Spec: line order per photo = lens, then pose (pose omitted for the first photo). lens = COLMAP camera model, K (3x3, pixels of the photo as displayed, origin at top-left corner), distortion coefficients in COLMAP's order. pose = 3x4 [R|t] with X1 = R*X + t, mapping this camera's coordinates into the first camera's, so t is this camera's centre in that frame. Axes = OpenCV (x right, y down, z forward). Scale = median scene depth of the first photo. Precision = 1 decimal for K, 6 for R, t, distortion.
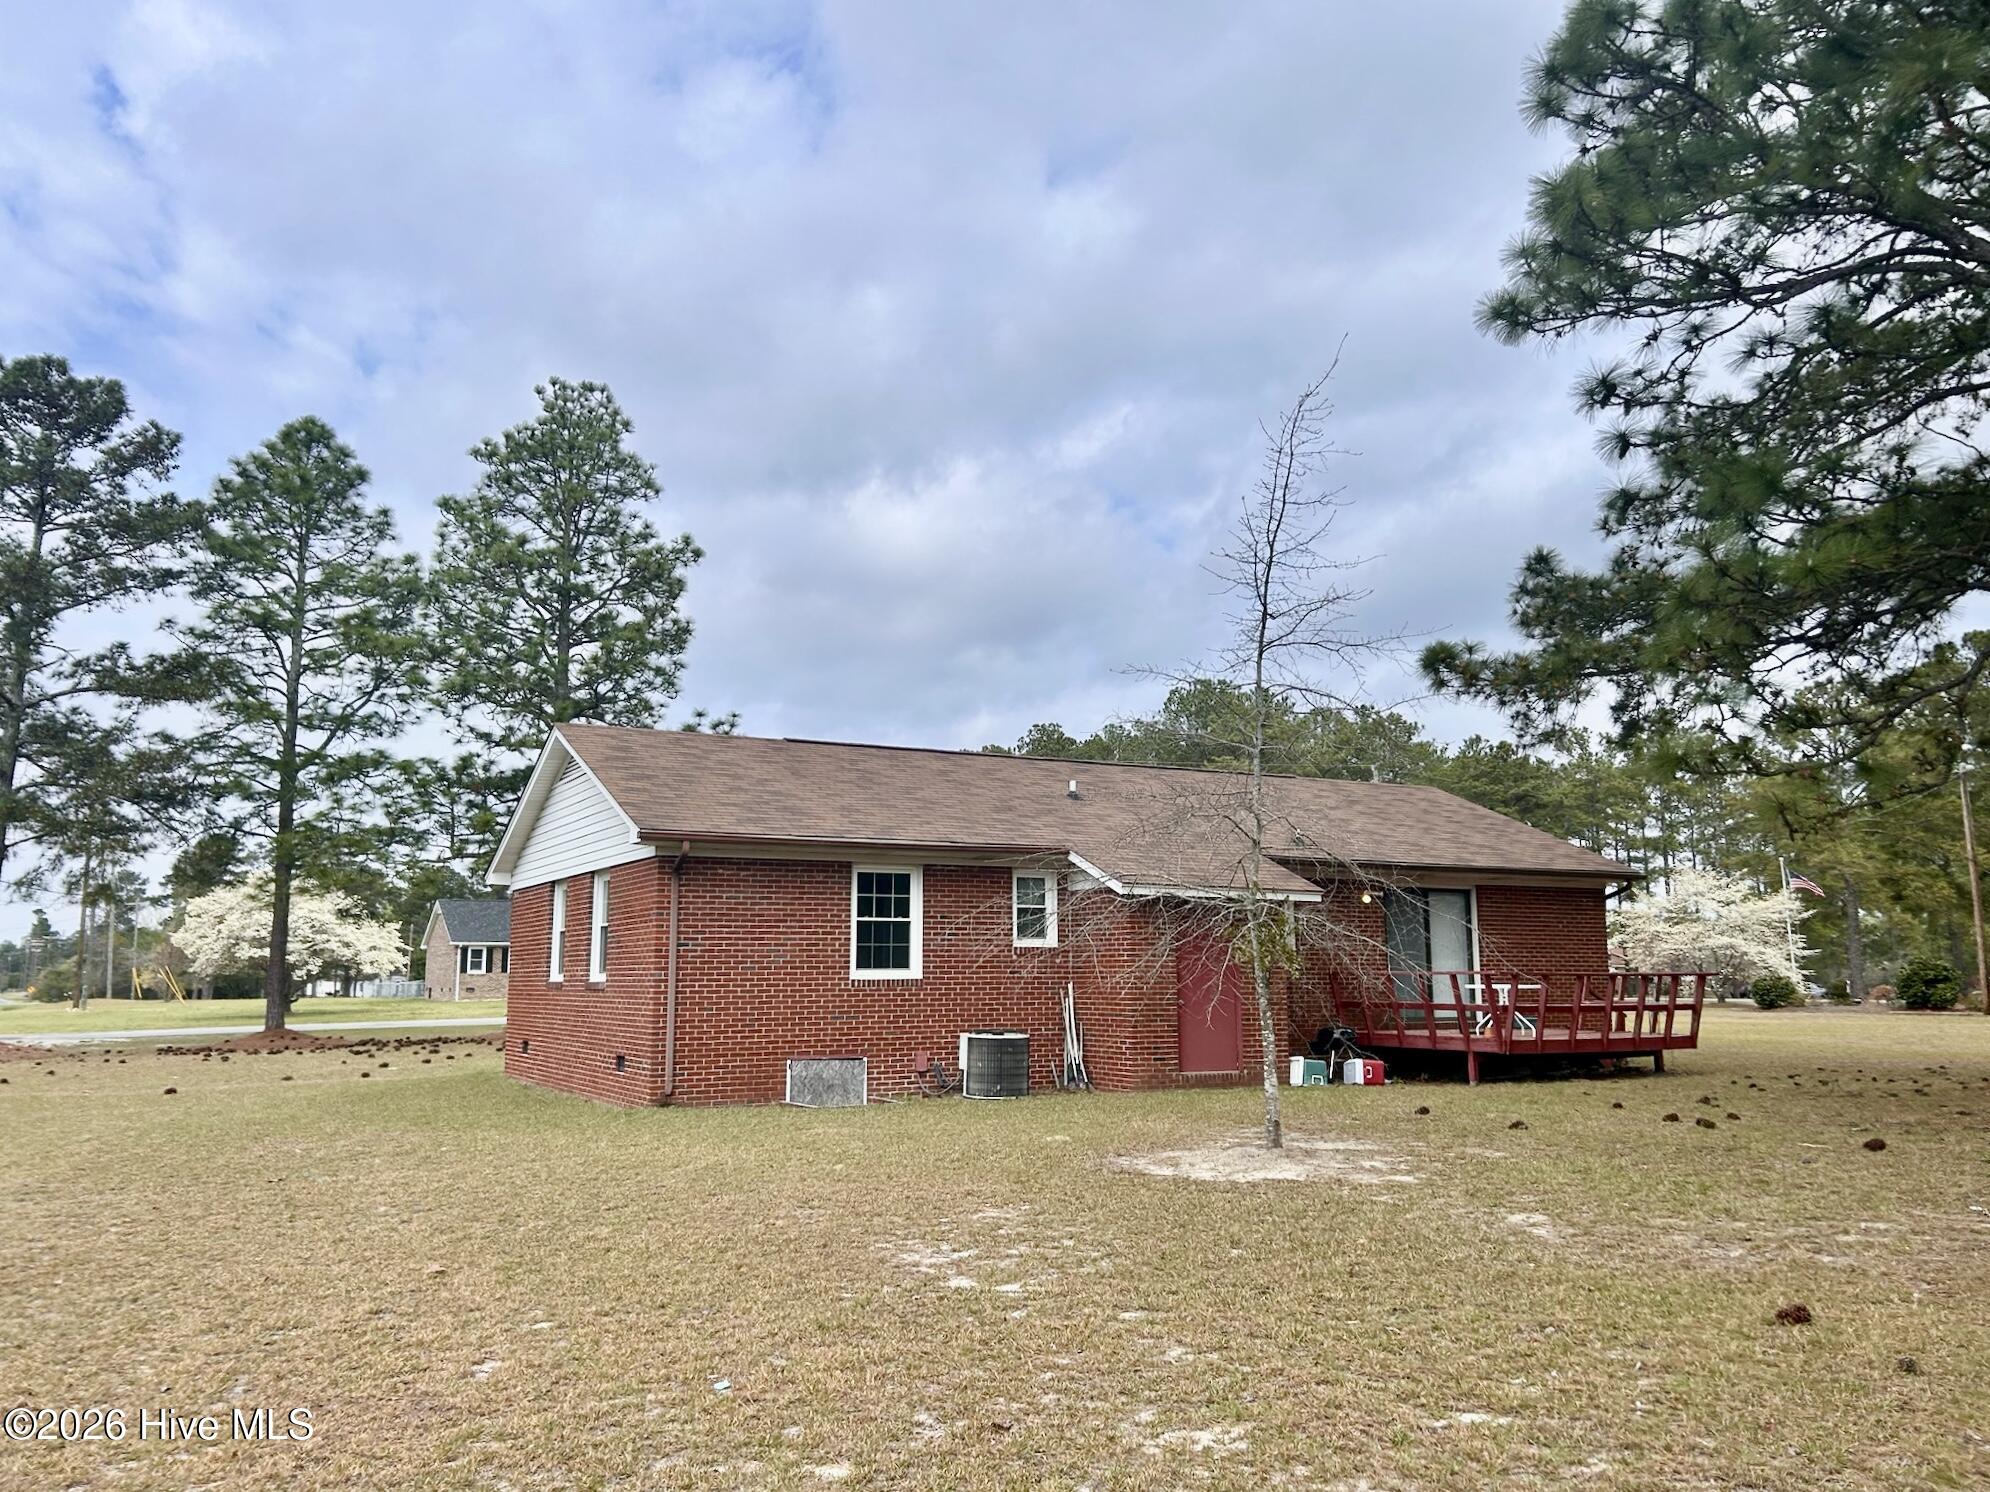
lens RADIAL K [[1512.0, 0, 991.9], [0, 1512.0, 710.0], [0, 0, 1]] dist [0.048457, -0.053016]
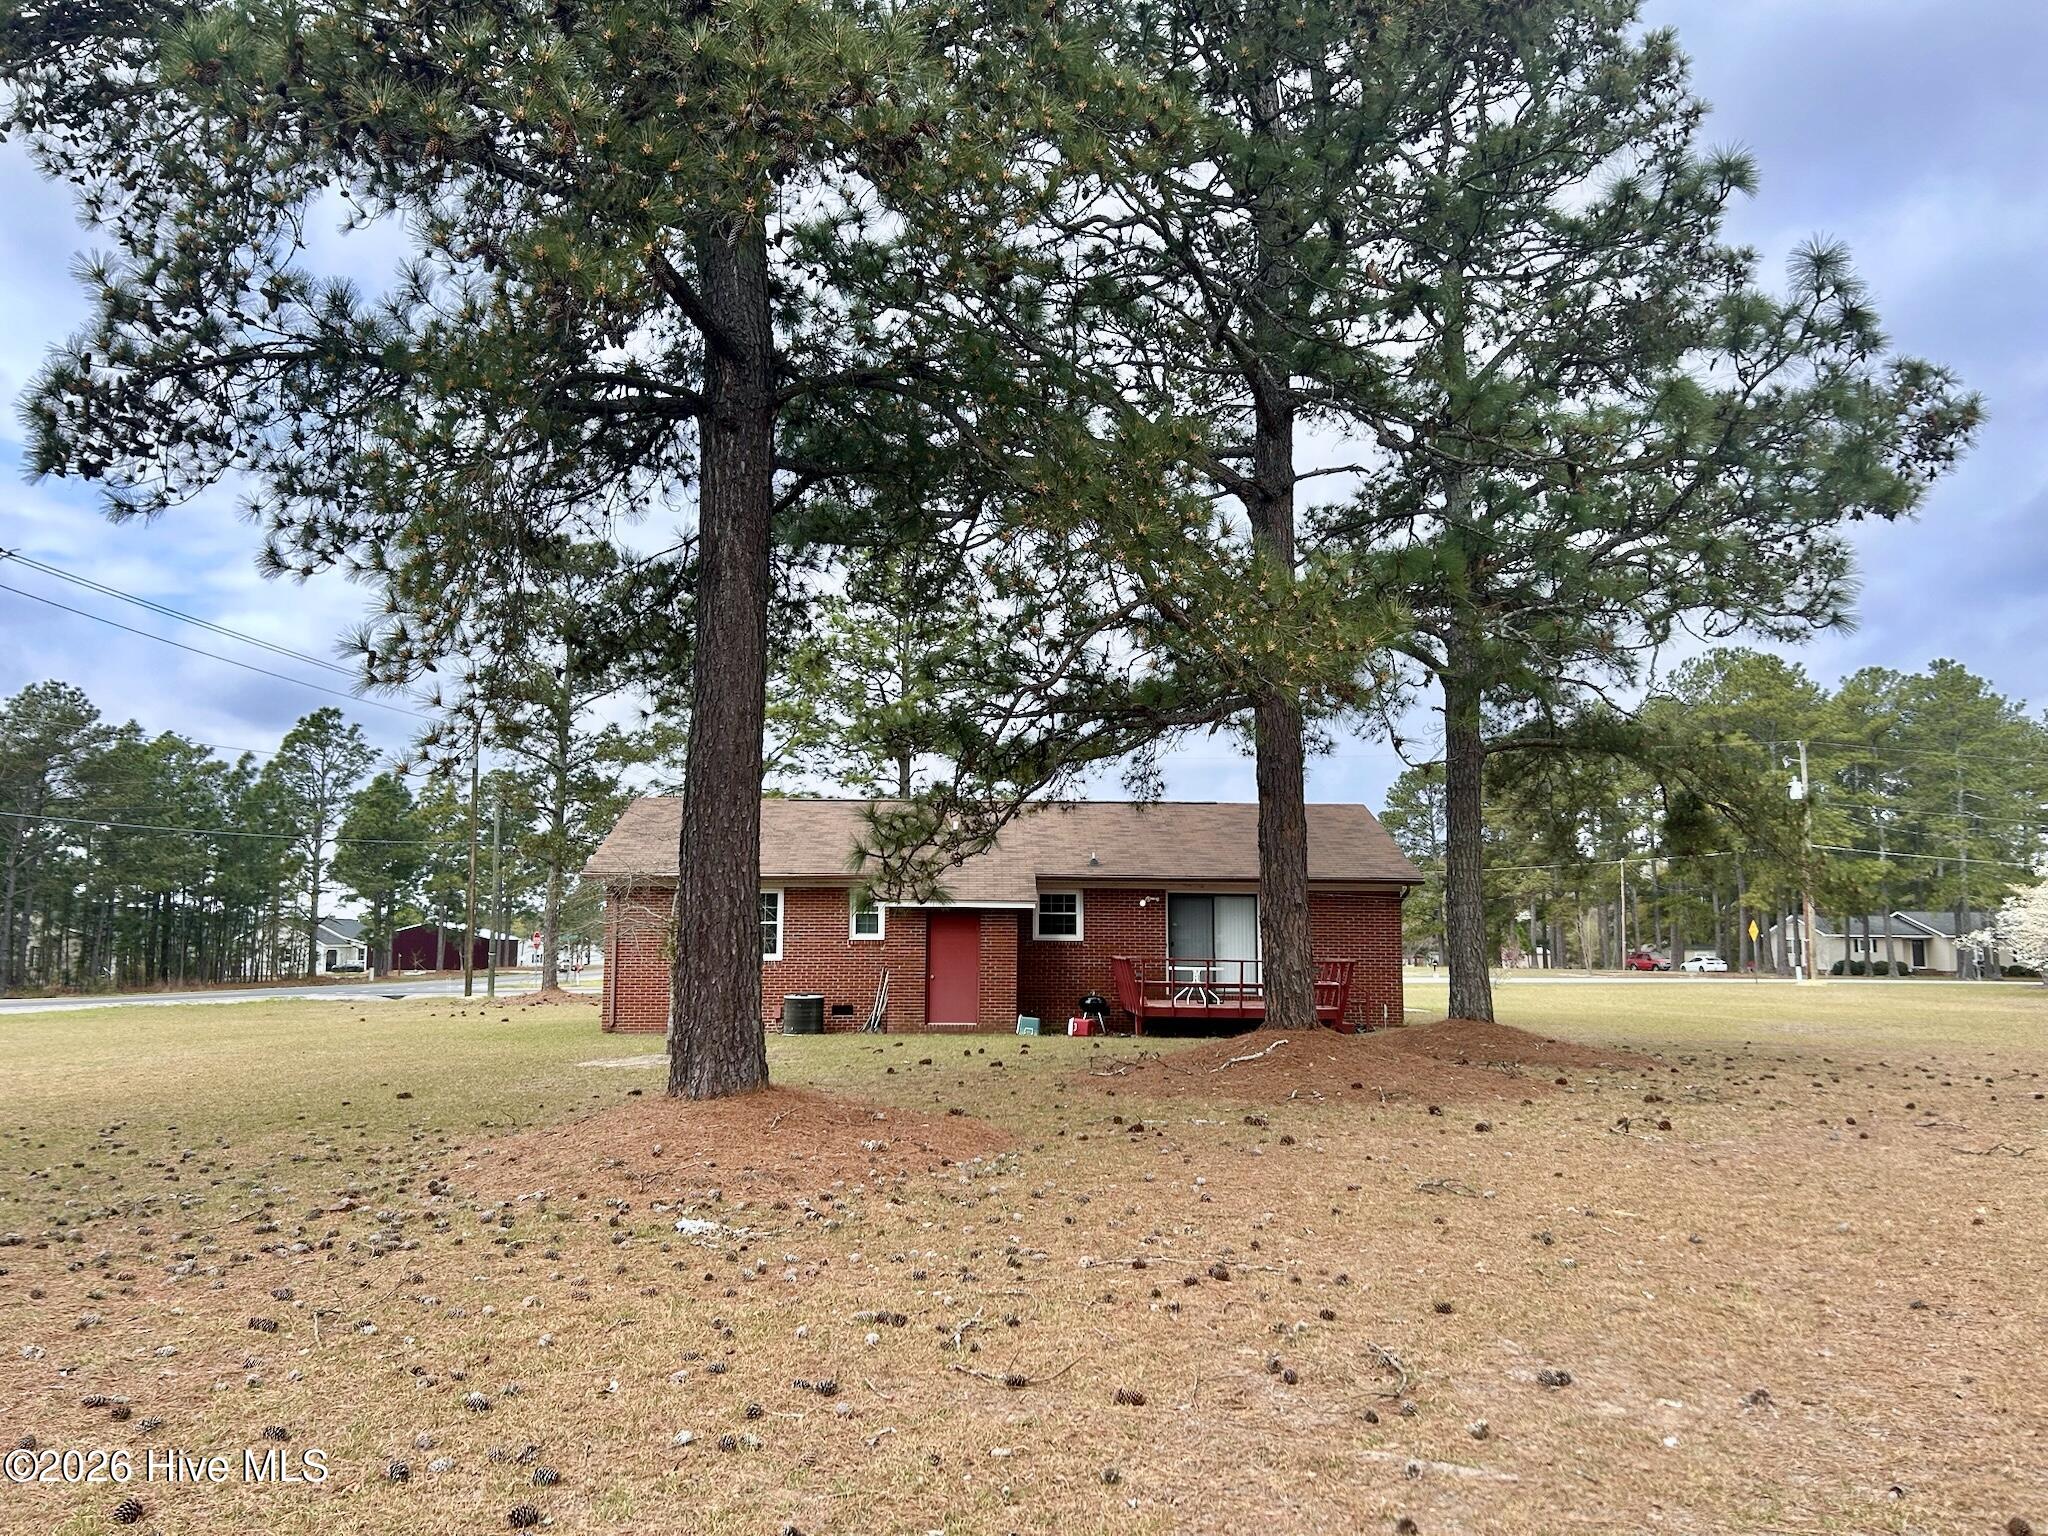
lens RADIAL K [[1556.1, 0, 1026.2], [0, 1556.1, 763.5], [0, 0, 1]] dist [0.048457, -0.053016]
pose [[0.888716, -0.046417, -0.456103, 0.462115], [0.071733, 0.996687, 0.038340, -0.035086], [0.452812, -0.066791, 0.889101, -0.157316]]
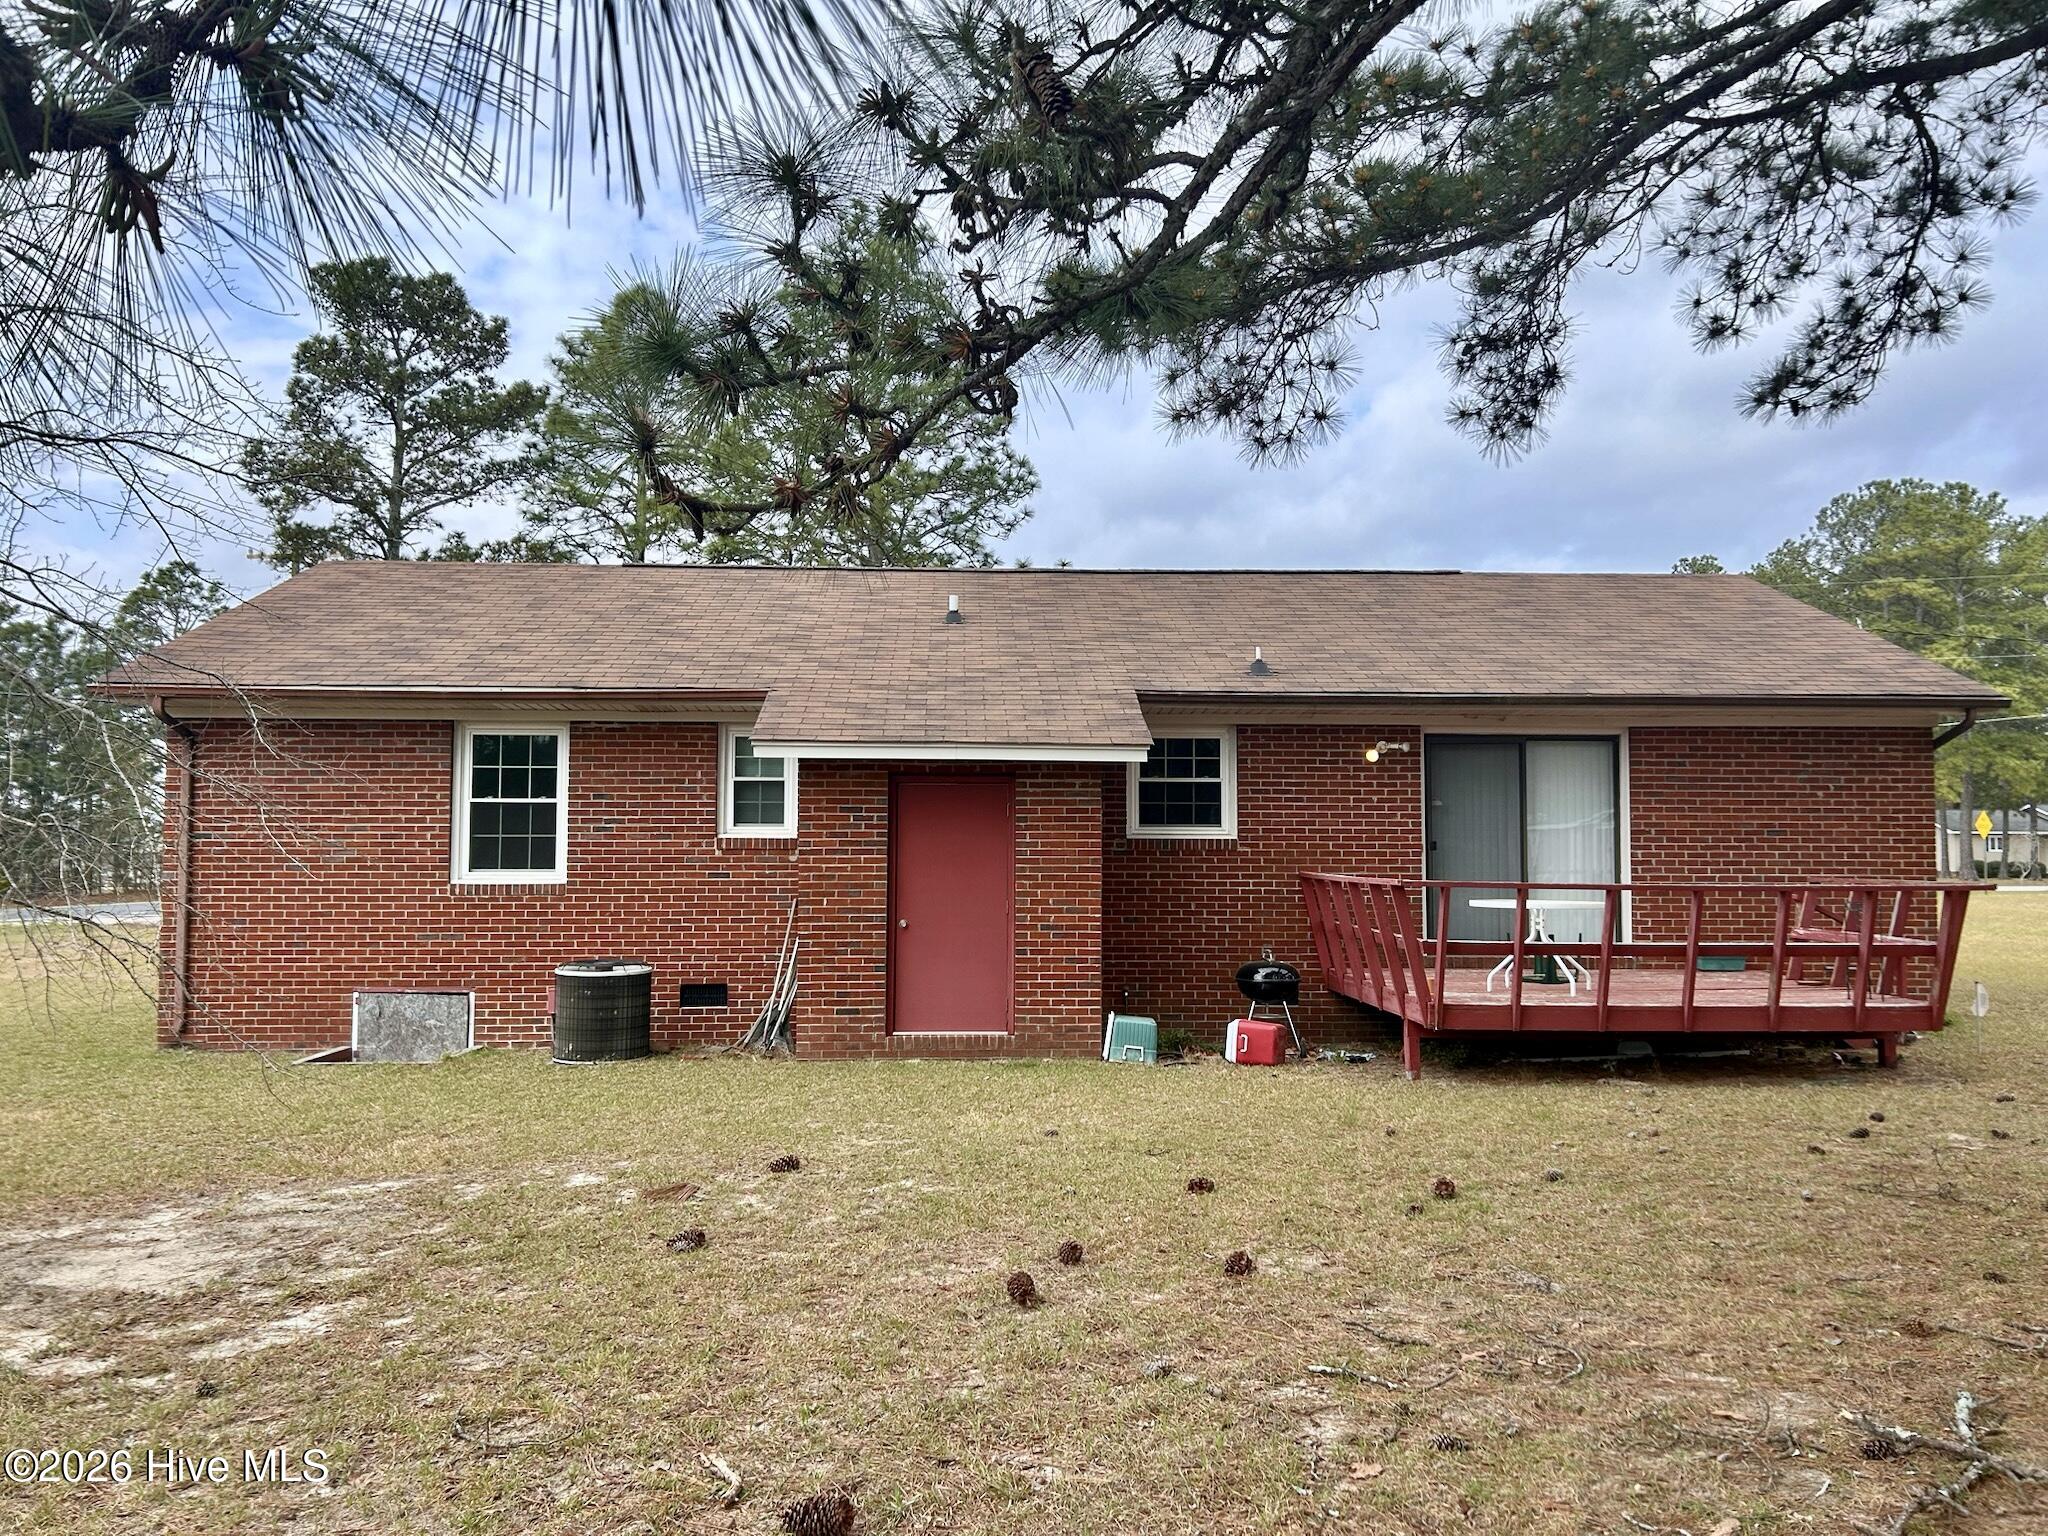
lens RADIAL K [[1556.1, 0, 1028.8], [0, 1556.1, 734.6], [0, 0, 1]] dist [0.048457, -0.053016]
pose [[0.892367, -0.028857, -0.450387, 0.236072], [0.074102, 0.993778, 0.083147, 0.031725], [0.445185, -0.107572, 0.888954, 0.226195]]
